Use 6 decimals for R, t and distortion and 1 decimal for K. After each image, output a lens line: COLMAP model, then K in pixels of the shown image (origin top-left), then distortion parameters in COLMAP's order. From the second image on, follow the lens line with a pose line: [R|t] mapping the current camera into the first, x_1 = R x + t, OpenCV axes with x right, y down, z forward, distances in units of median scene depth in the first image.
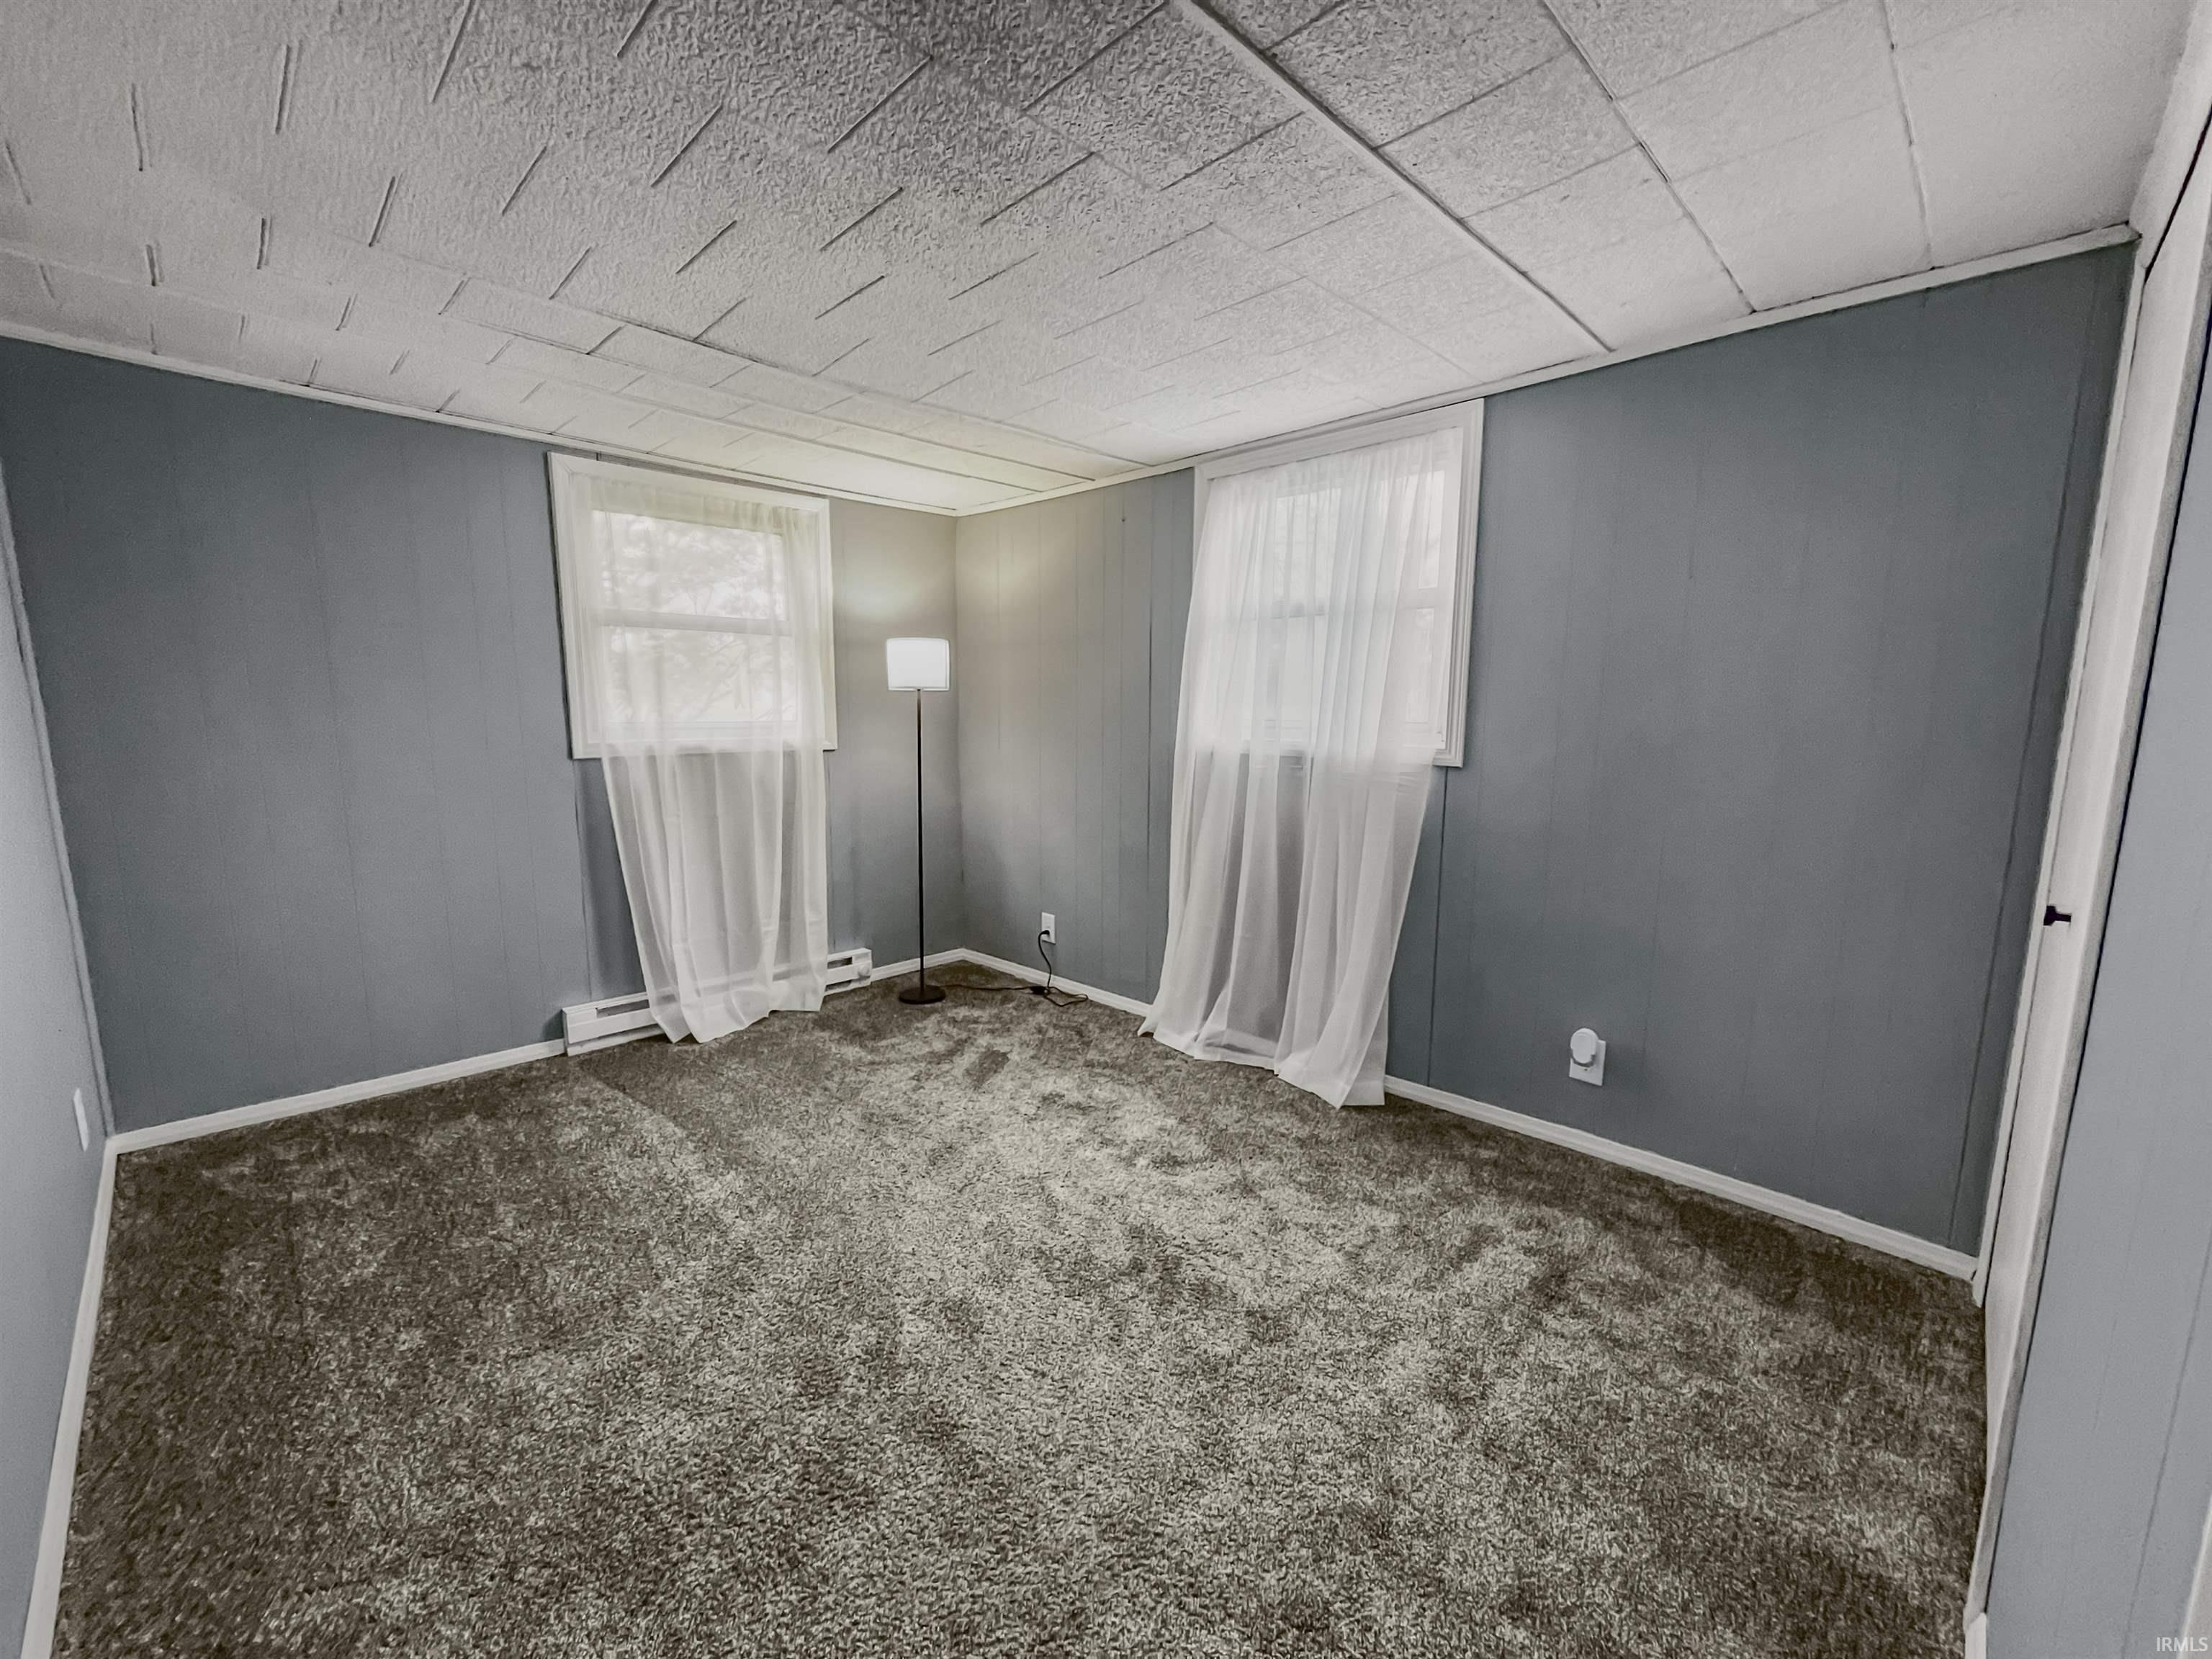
lens RADIAL K [[908.4, 0, 1085.8], [0, 908.4, 823.6], [0, 0, 1]] dist [-0.000868, 0.000548]
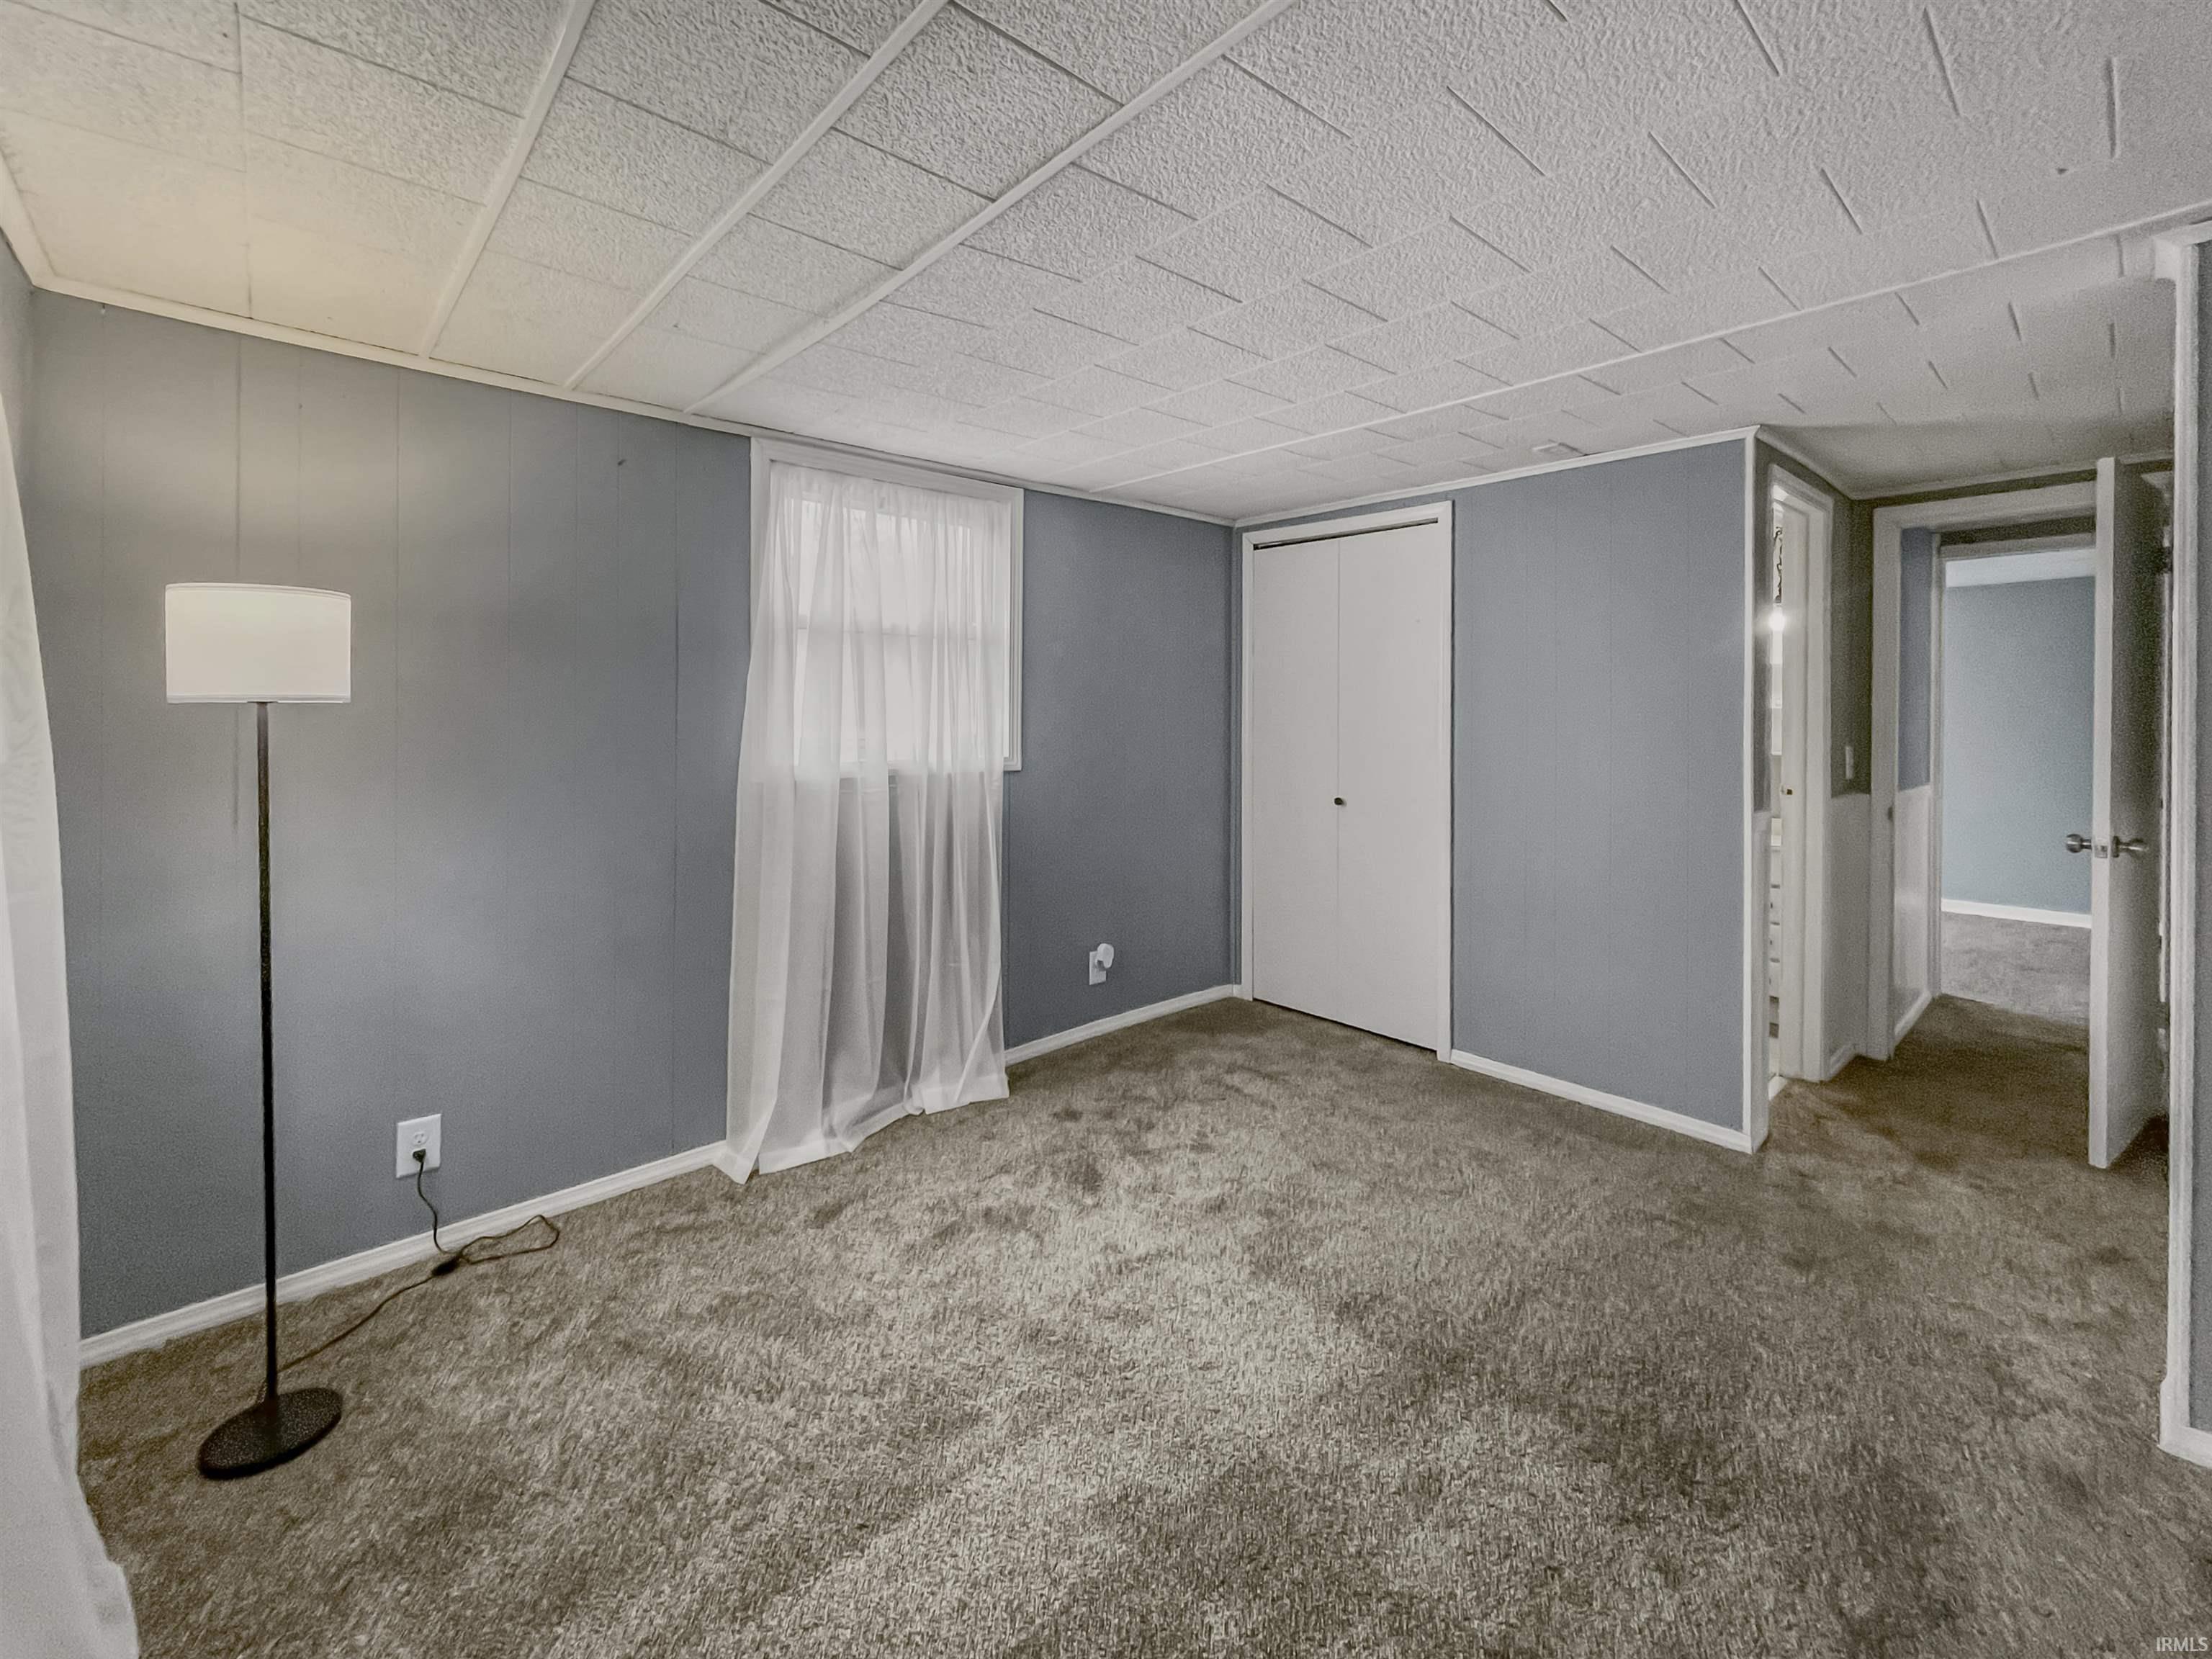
lens RADIAL K [[937.8, 0, 1105.1], [0, 937.8, 731.1], [0, 0, 1]] dist [0.000349, 0.000146]
pose [[0.036093, -0.015620, 0.999226, -0.807870], [0.134482, 0.990859, 0.010632, -0.110322], [-0.990258, 0.133994, 0.037863, 0.777415]]
